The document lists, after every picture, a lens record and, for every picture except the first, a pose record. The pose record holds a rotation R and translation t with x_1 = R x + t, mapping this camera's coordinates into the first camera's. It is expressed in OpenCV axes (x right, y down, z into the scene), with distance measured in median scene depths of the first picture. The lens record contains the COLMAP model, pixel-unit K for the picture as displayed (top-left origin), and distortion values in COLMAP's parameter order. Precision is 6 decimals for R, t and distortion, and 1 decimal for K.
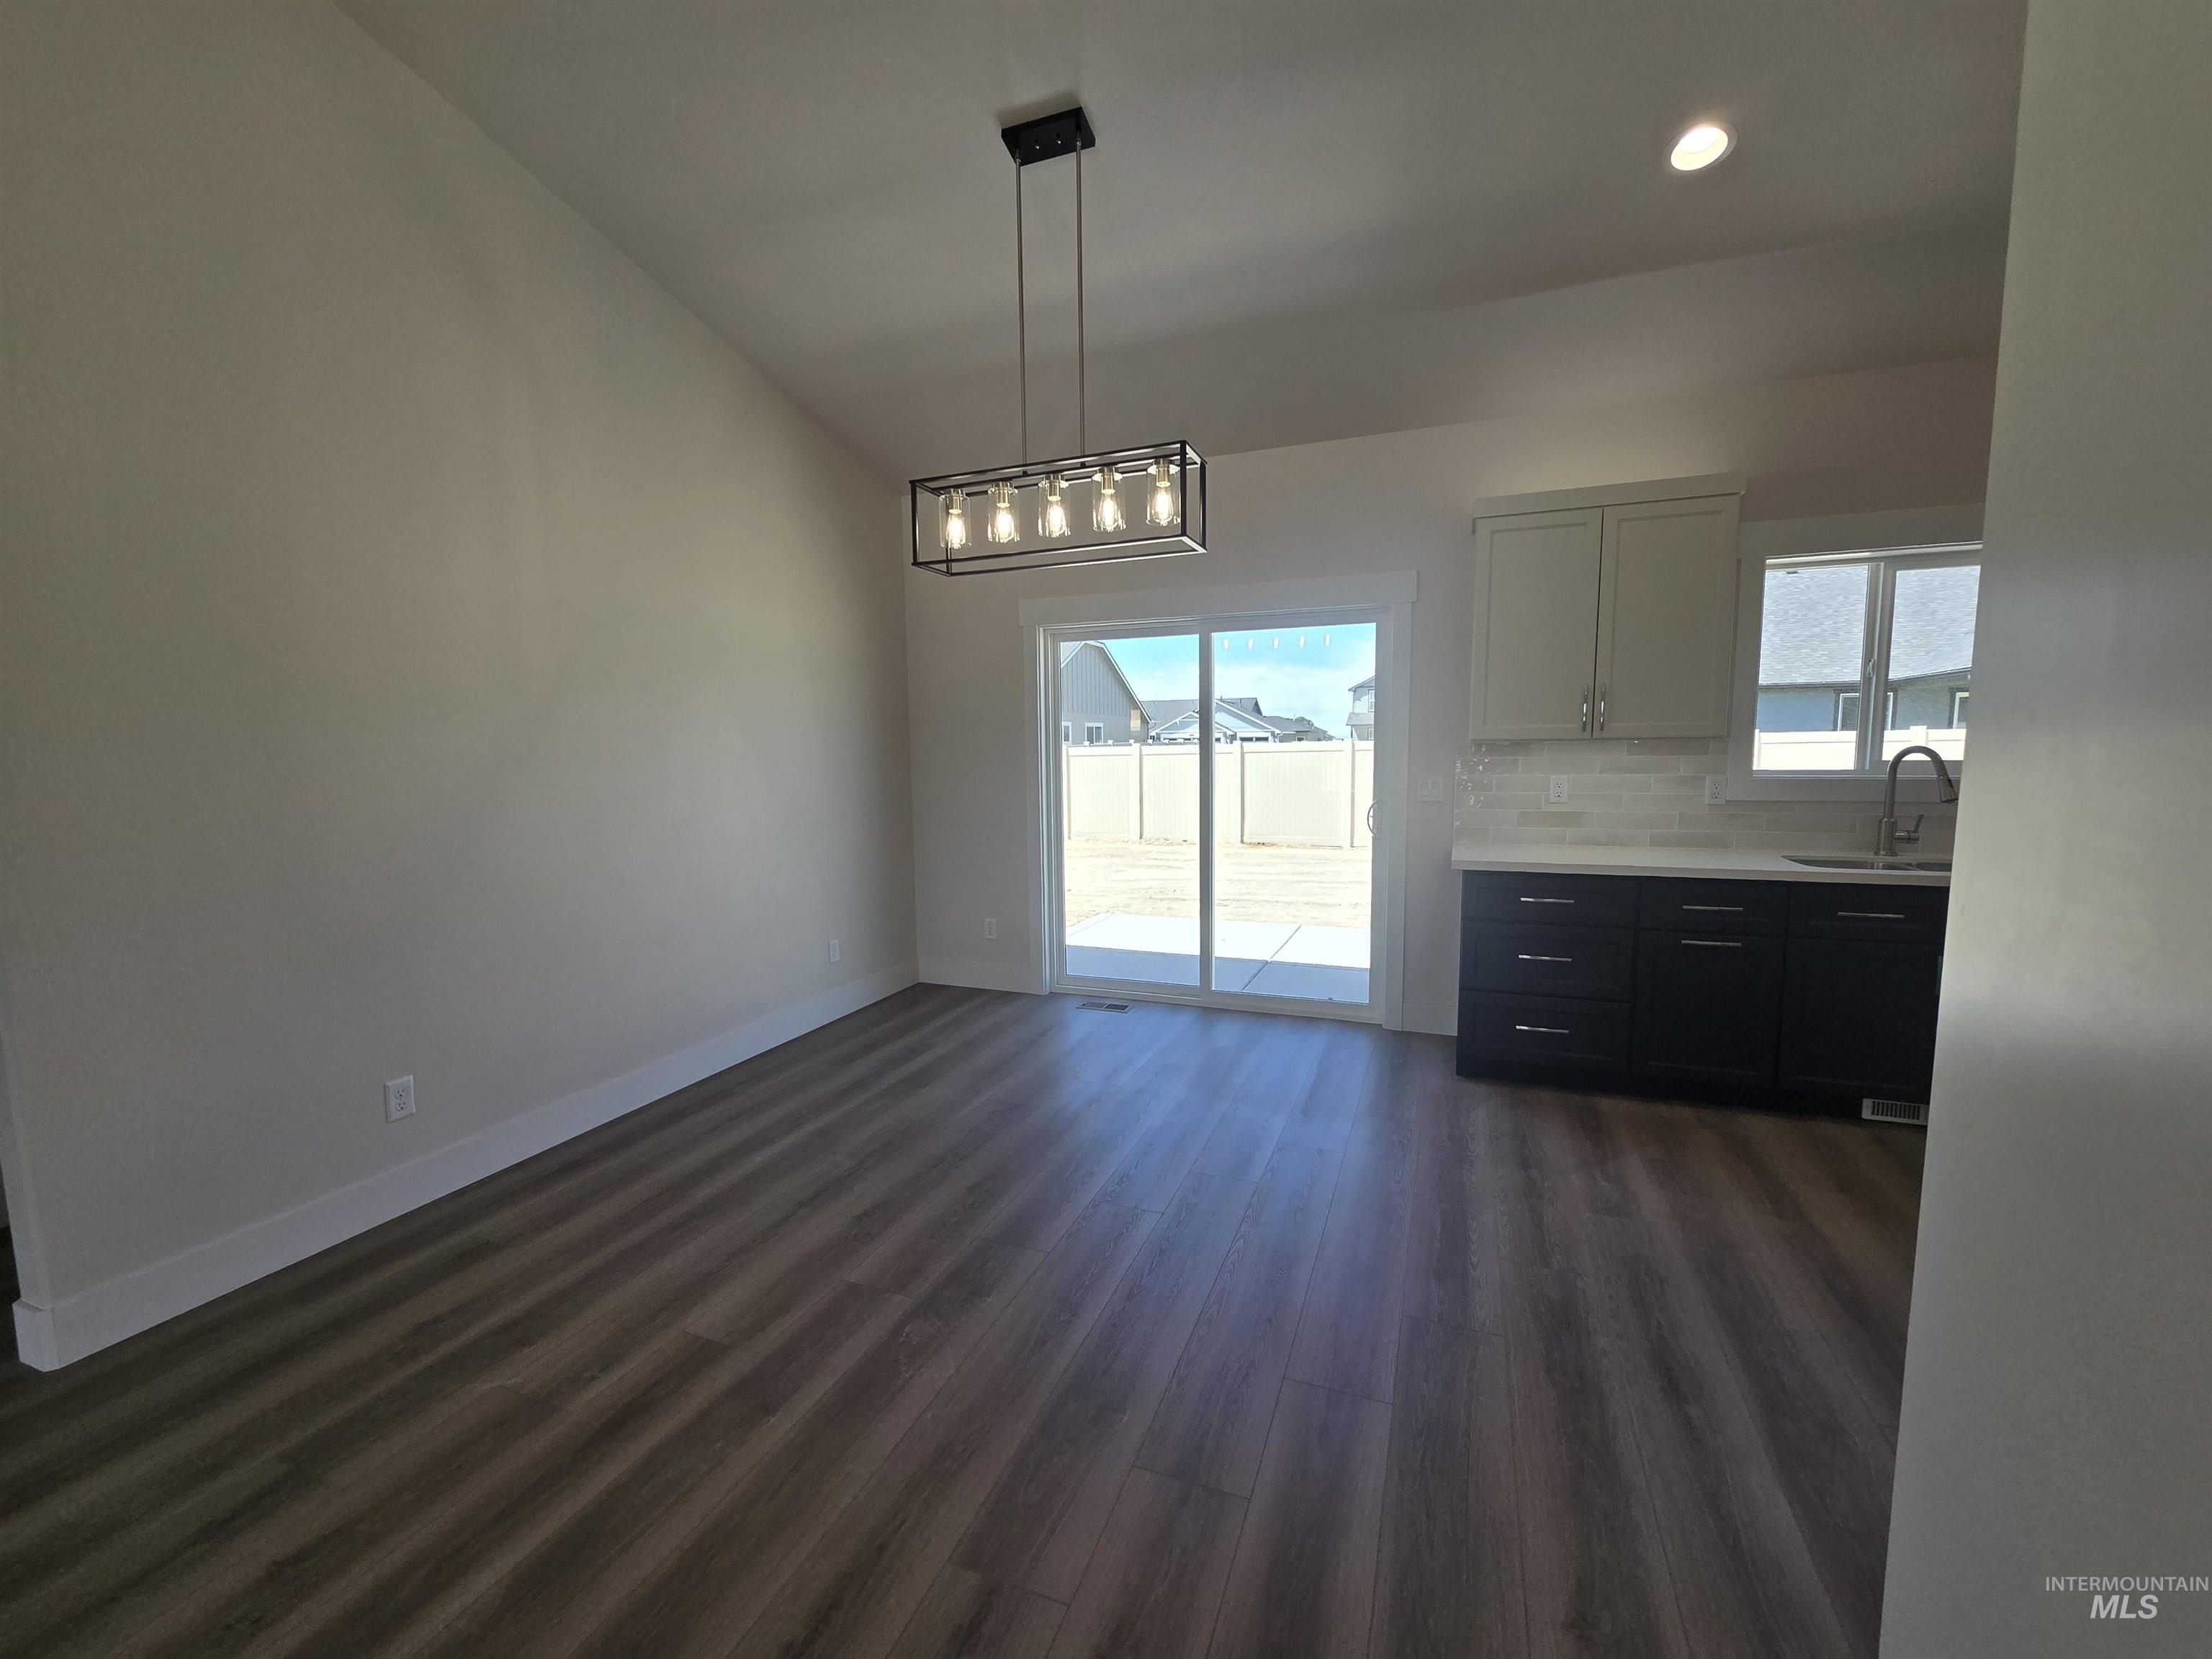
lens RADIAL K [[905.3, 0, 1099.2], [0, 905.3, 844.7], [0, 0, 1]] dist [0.000105, 0.000874]
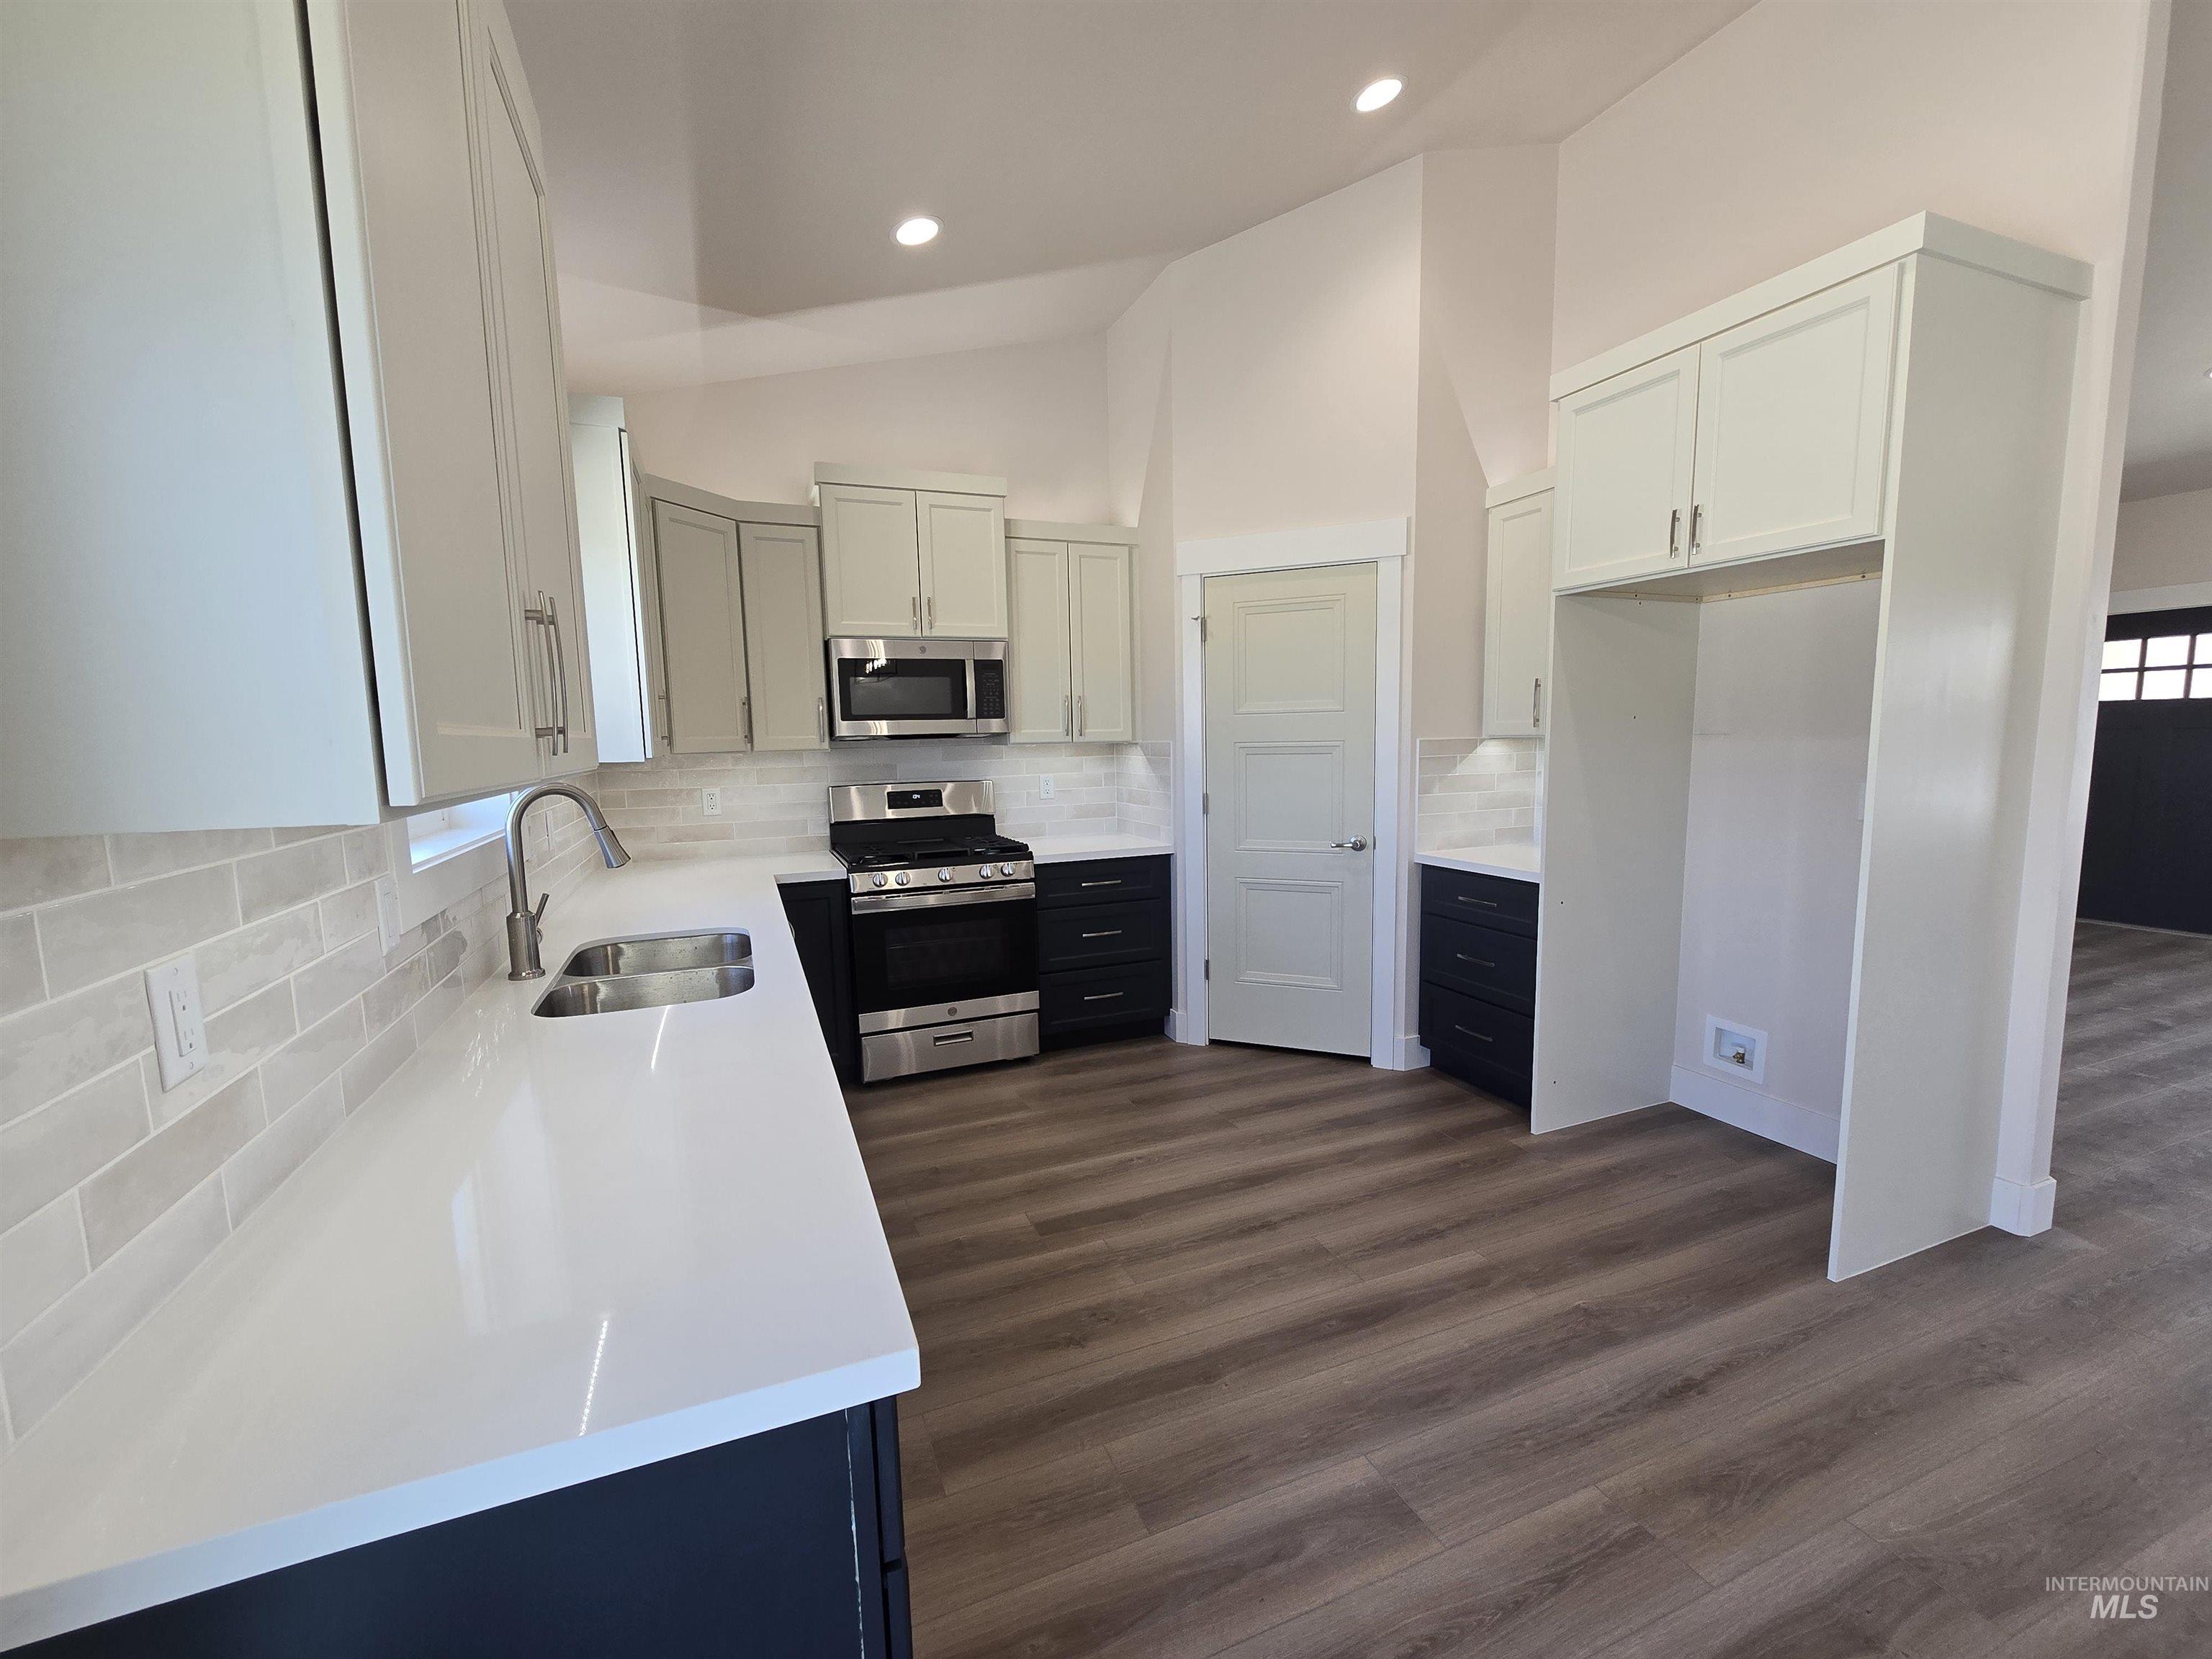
lens RADIAL K [[907.6, 0, 1100.9], [0, 907.6, 837.0], [0, 0, 1]] dist [-0.000275, -0.000231]
pose [[-0.688962, -0.054390, 0.722754, 0.209676], [0.113141, 0.976886, 0.181366, -0.132522], [-0.715912, 0.206728, -0.666883, 1.077252]]
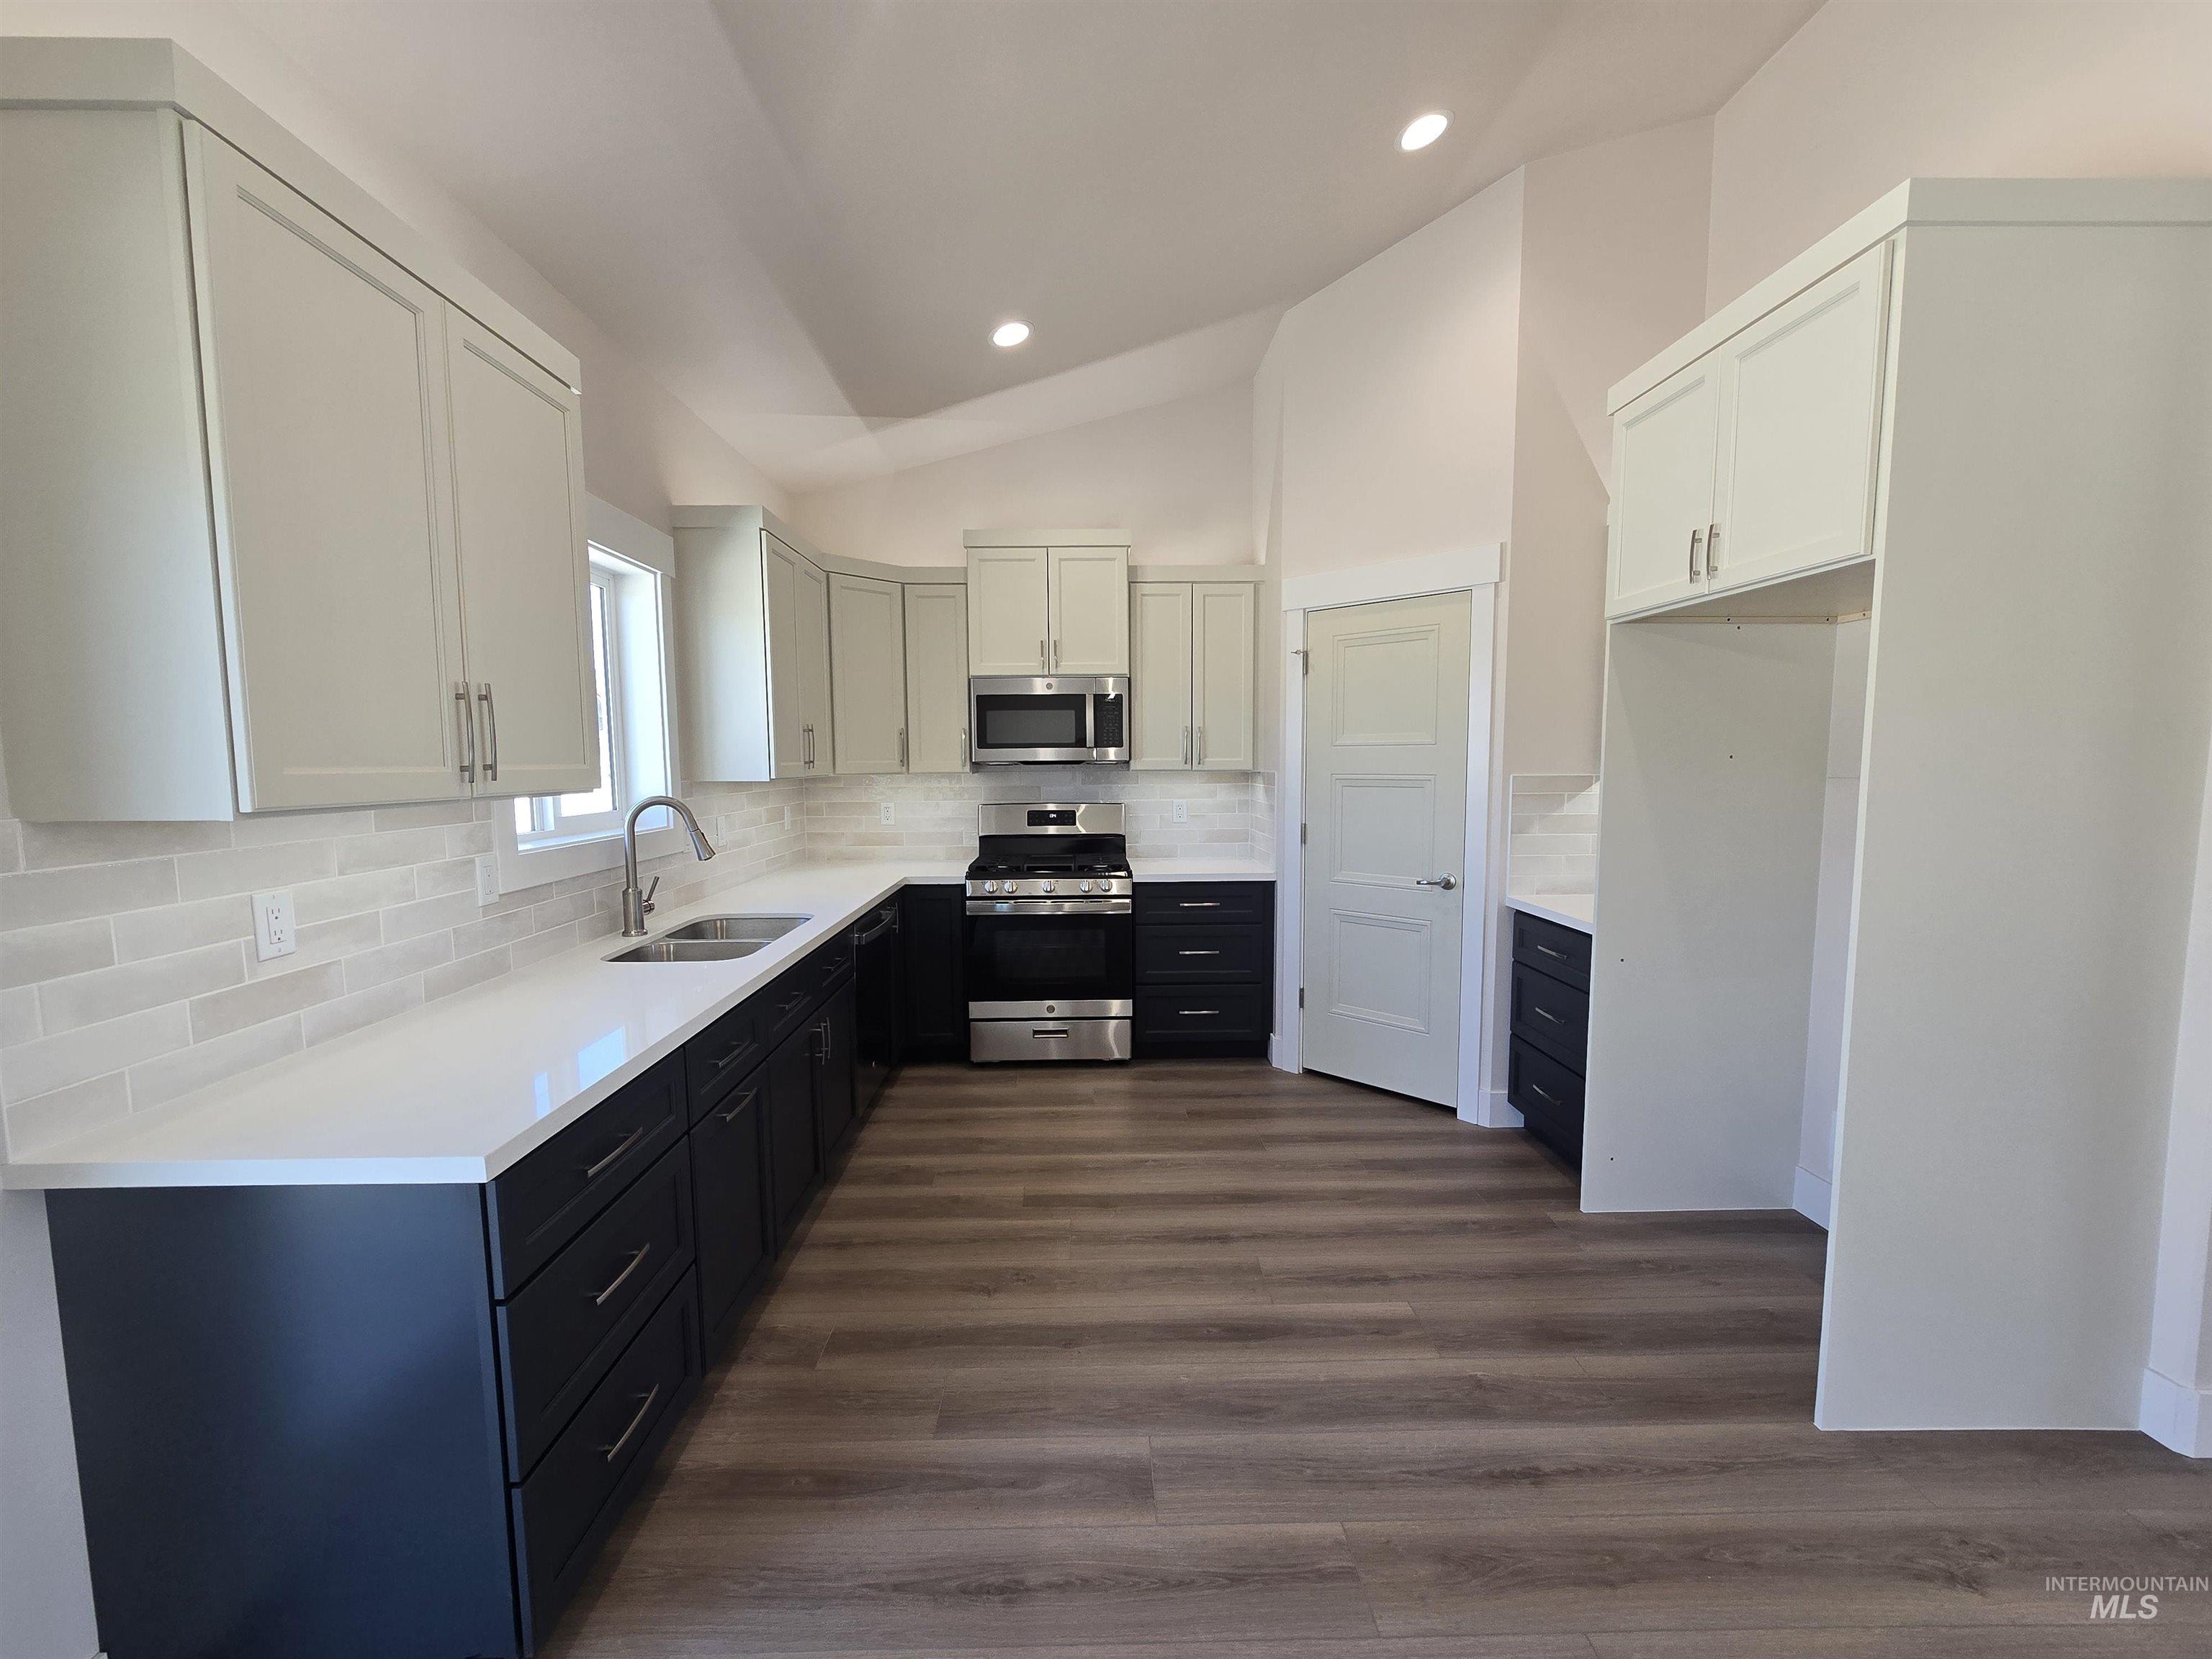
lens RADIAL K [[907.6, 0, 1100.9], [0, 907.6, 837.0], [0, 0, 1]] dist [-0.000275, -0.000231]
pose [[-0.383485, -0.064668, 0.921280, -0.011372], [0.117504, 0.986022, 0.118124, -0.114890], [-0.916041, 0.153553, -0.370526, 0.885917]]
